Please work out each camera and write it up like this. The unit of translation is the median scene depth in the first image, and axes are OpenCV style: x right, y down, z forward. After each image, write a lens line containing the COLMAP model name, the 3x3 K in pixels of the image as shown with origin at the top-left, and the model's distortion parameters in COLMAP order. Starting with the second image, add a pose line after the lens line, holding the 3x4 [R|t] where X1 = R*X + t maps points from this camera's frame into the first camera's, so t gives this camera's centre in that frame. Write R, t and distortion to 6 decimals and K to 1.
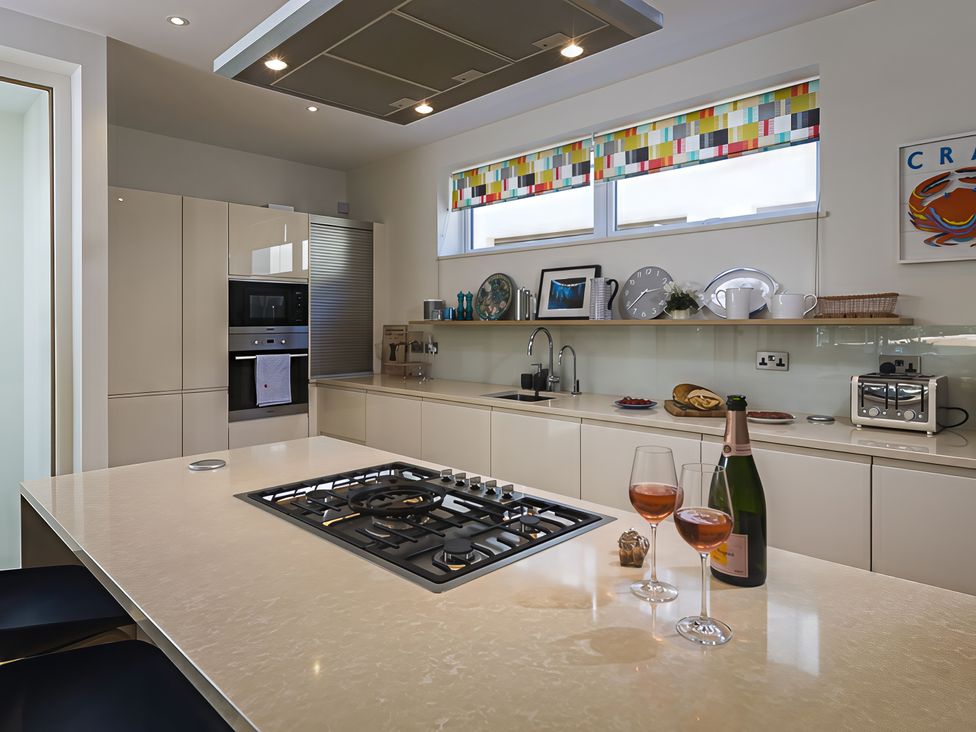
lens RADIAL K [[618.8, 0, 487.9], [0, 618.8, 327.7], [0, 0, 1]] dist [-0.000640, 0.000864]
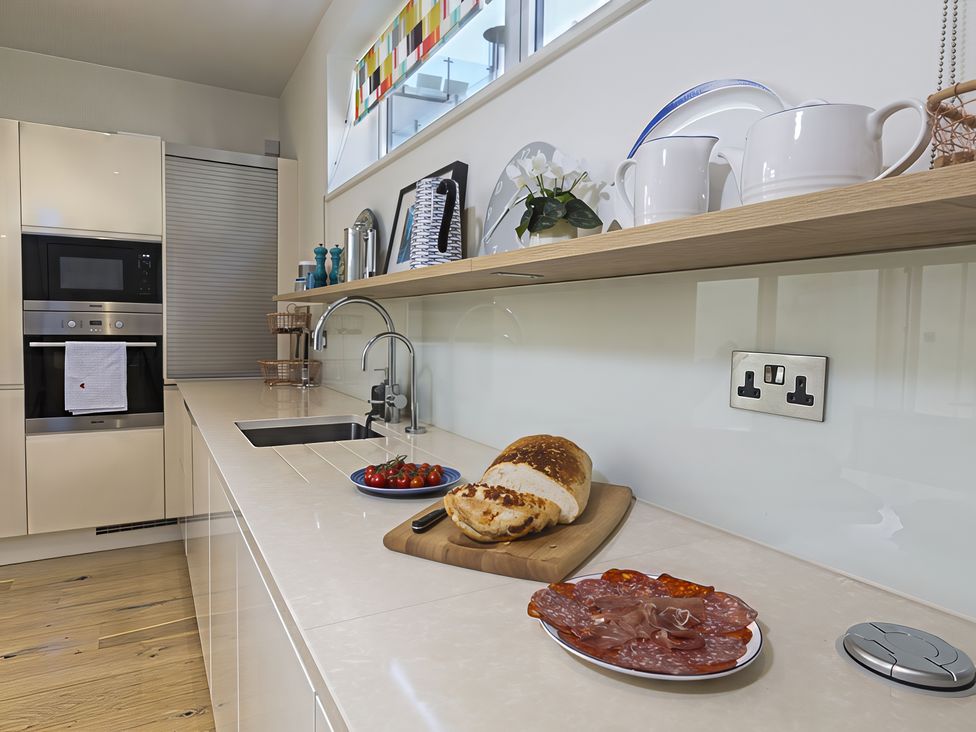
lens RADIAL K [[612.9, 0, 488.0], [0, 612.9, 366.0], [0, 0, 1]] dist [-0.010577, -0.001422]
pose [[0.962615, 0.037498, -0.268266, 0.281075], [-0.022909, 0.998094, 0.057310, 0.021850], [0.269904, -0.049022, 0.961639, 0.472458]]
